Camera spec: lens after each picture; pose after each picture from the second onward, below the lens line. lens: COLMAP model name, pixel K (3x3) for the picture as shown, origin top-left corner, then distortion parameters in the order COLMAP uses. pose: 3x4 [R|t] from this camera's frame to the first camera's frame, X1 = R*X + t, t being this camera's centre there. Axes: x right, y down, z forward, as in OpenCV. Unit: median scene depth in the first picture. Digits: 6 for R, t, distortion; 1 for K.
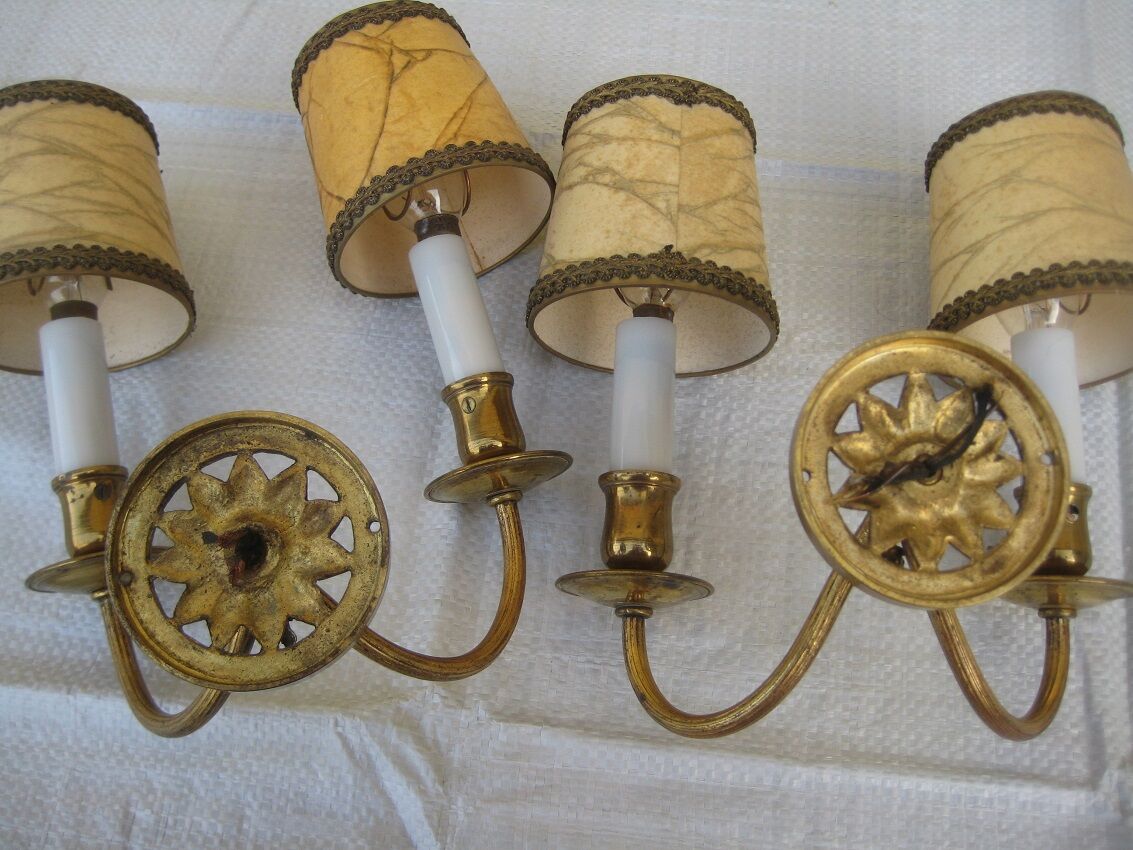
lens RADIAL K [[1199.1, 0, 563.2], [0, 1199.1, 407.1], [0, 0, 1]] dist [-0.157958, 0.232343]
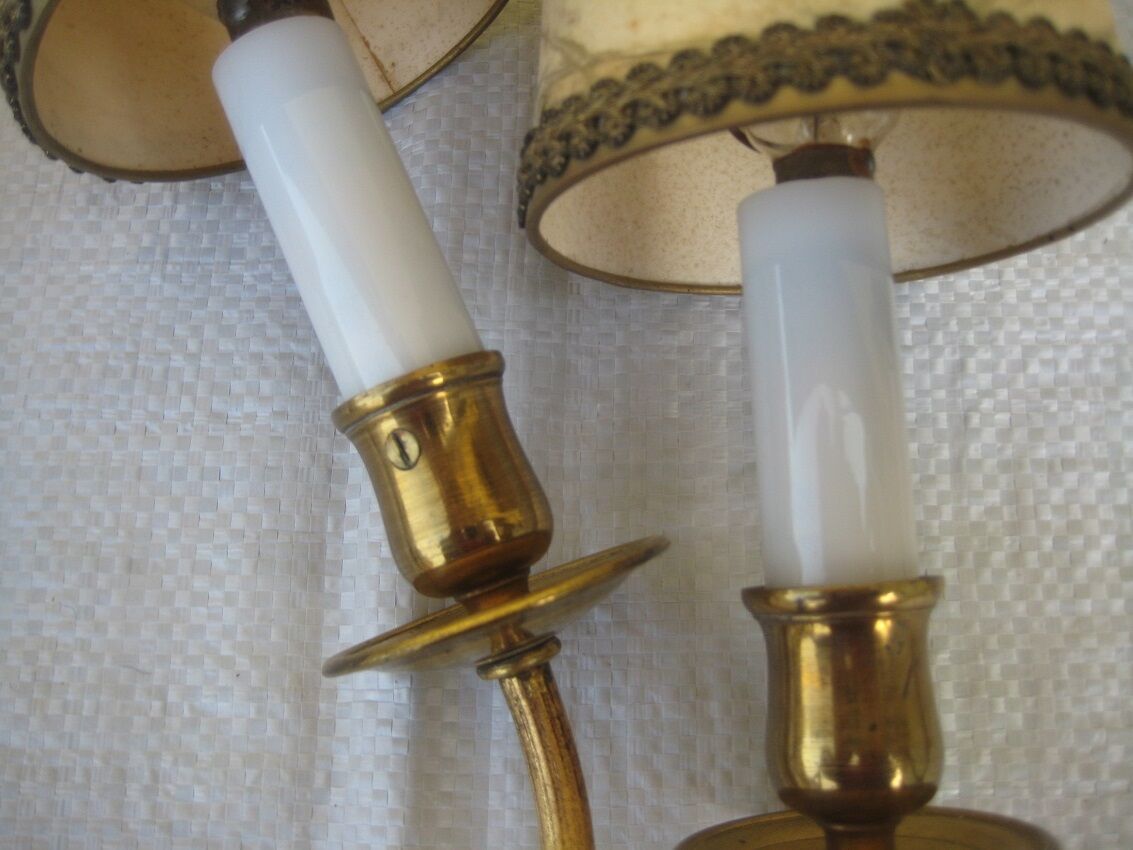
lens RADIAL K [[1199.1, 0, 563.2], [0, 1199.1, 407.1], [0, 0, 1]] dist [-0.157958, 0.232343]
pose [[0.992817, -0.111555, 0.043250, -0.042368], [0.102631, 0.979844, 0.171383, -0.078821], [-0.061497, -0.165713, 0.984255, 0.616142]]
